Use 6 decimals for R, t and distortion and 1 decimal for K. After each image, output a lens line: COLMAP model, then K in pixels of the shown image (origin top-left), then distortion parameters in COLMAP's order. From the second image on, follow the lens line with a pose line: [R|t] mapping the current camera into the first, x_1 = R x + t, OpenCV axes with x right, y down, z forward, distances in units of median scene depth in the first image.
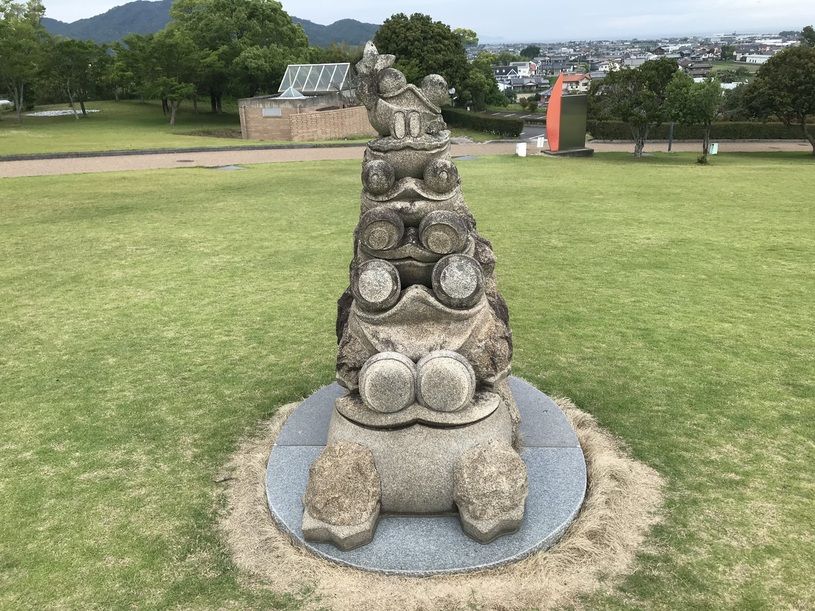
lens RADIAL K [[663.3, 0, 405.4], [0, 663.3, 304.3], [0, 0, 1]] dist [0.005084, -0.003439]
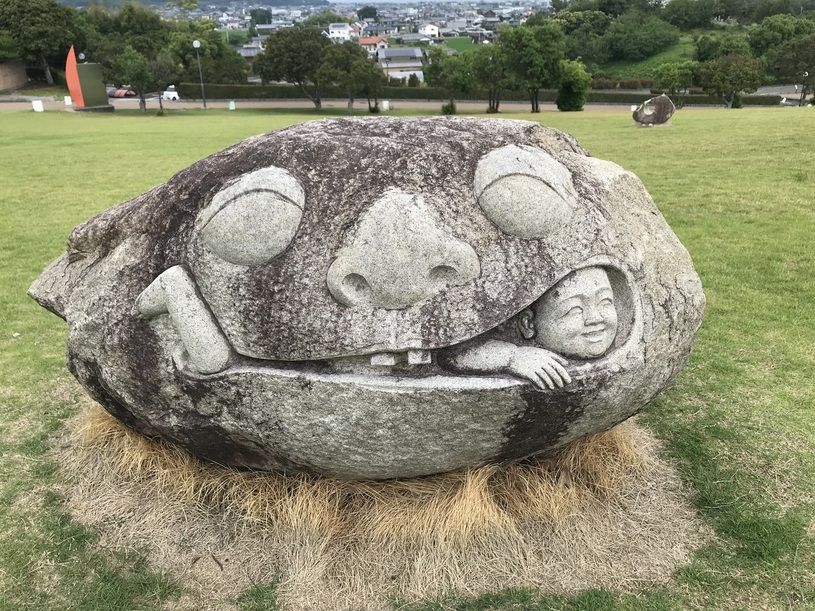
lens RADIAL K [[663.3, 0, 409.4], [0, 663.3, 301.1], [0, 0, 1]] dist [0.005084, -0.003439]
pose [[0.977409, -0.067042, 0.200443, 0.107444], [0.057082, 0.996849, 0.055073, 0.020870], [-0.203504, -0.042387, 0.978156, -0.077709]]
